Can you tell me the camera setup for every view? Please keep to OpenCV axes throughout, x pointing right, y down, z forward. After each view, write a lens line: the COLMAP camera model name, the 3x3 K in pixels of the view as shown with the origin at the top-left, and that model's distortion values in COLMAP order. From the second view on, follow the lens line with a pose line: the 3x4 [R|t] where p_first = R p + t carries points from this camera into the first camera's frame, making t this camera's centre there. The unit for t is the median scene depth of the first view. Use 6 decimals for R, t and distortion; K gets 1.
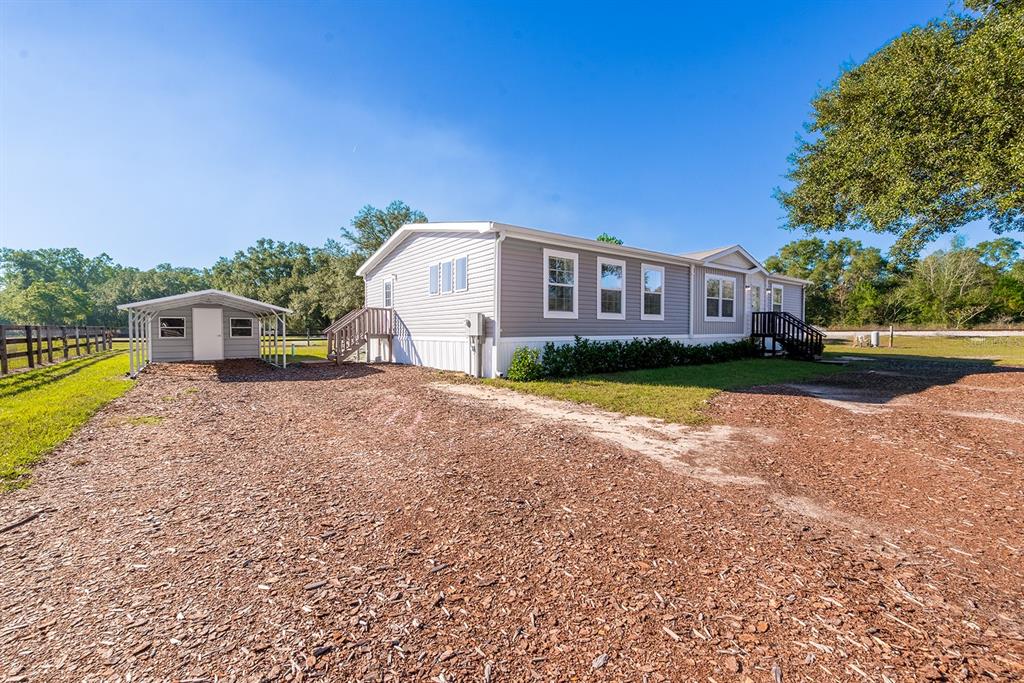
lens RADIAL K [[426.7, 0, 511.5], [0, 426.7, 346.6], [0, 0, 1]] dist [0.000981, 0.000053]
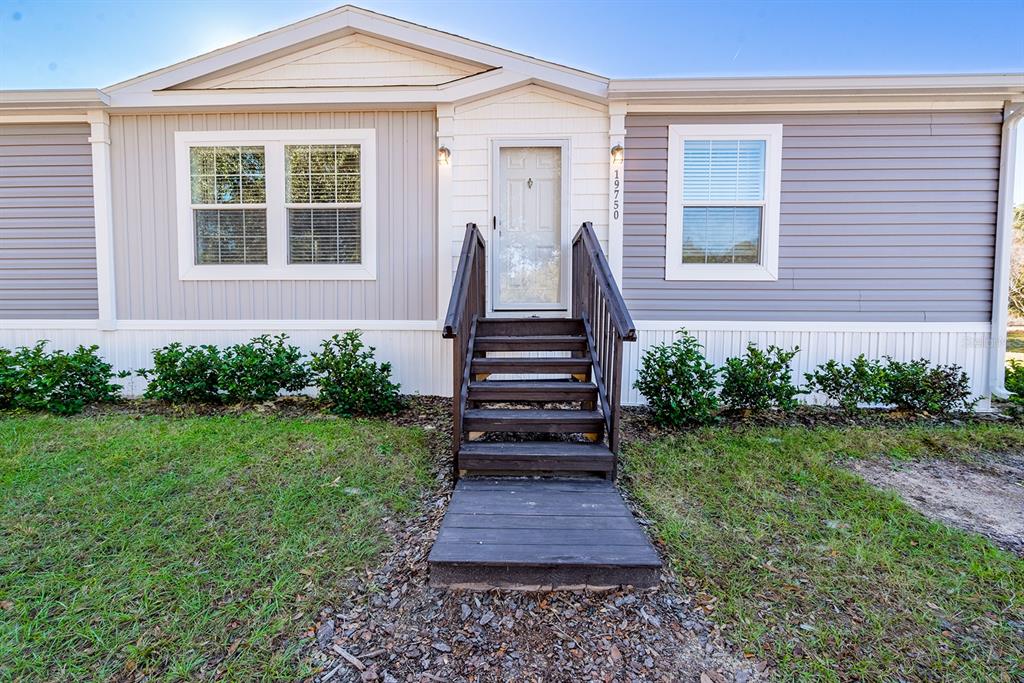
lens RADIAL K [[426.7, 0, 511.5], [0, 426.7, 346.6], [0, 0, 1]] dist [0.000981, 0.000053]
pose [[0.782495, 0.030532, -0.621908, 0.818794], [-0.027252, 0.999519, 0.014783, -0.019752], [0.622061, 0.005381, 0.782951, 0.874346]]
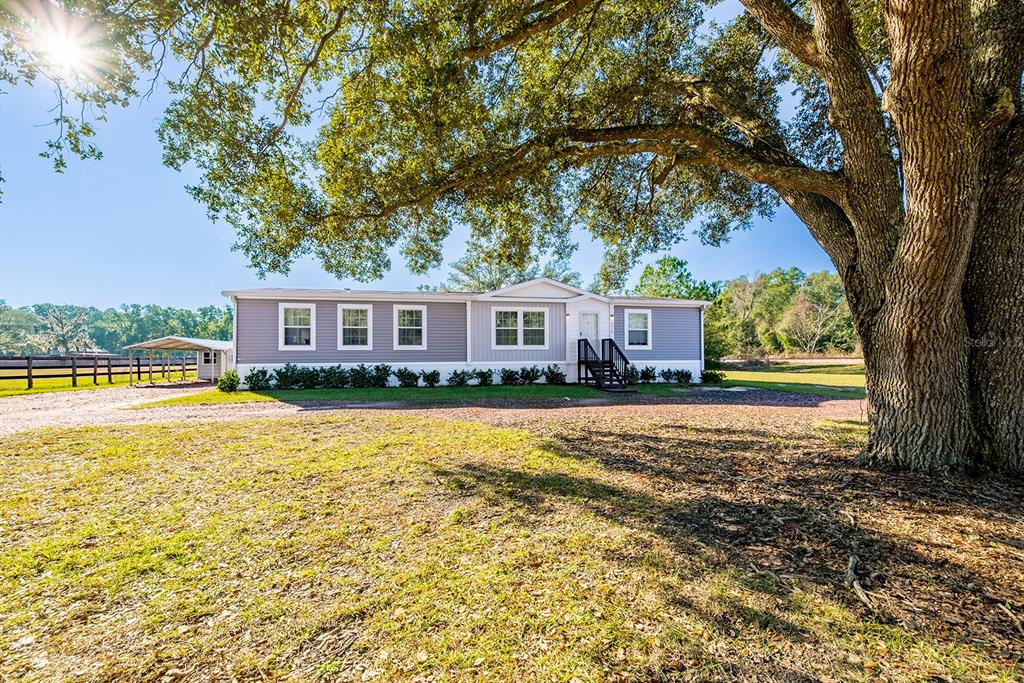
lens RADIAL K [[426.7, 0, 511.5], [0, 426.7, 346.6], [0, 0, 1]] dist [0.000981, 0.000053]
pose [[0.901784, -0.016340, -0.431878, 0.933243], [-0.011117, 0.998077, -0.060974, -0.000945], [0.432044, 0.059787, 0.899869, 0.026510]]
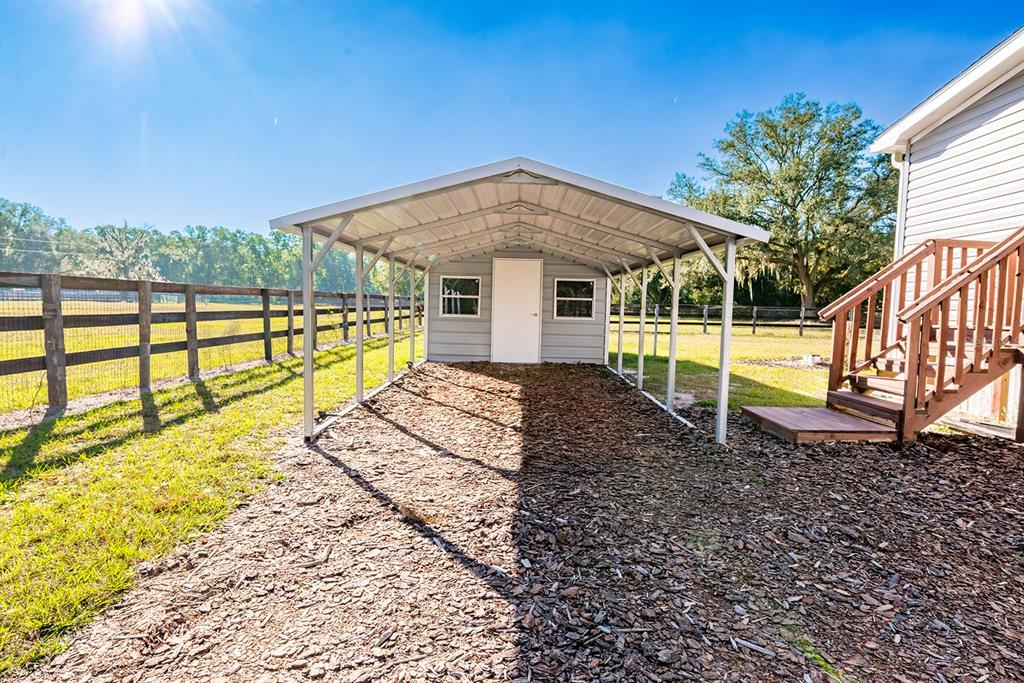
lens RADIAL K [[545.0, 0, 512.0], [0, 545.0, 341.5], [0, 0, 1]] dist [0.001075, 0.000183]
pose [[0.796437, 0.062050, -0.601529, -0.341739], [-0.049277, 0.998073, 0.037711, -0.017770], [0.602710, -0.000393, 0.797960, 0.506871]]
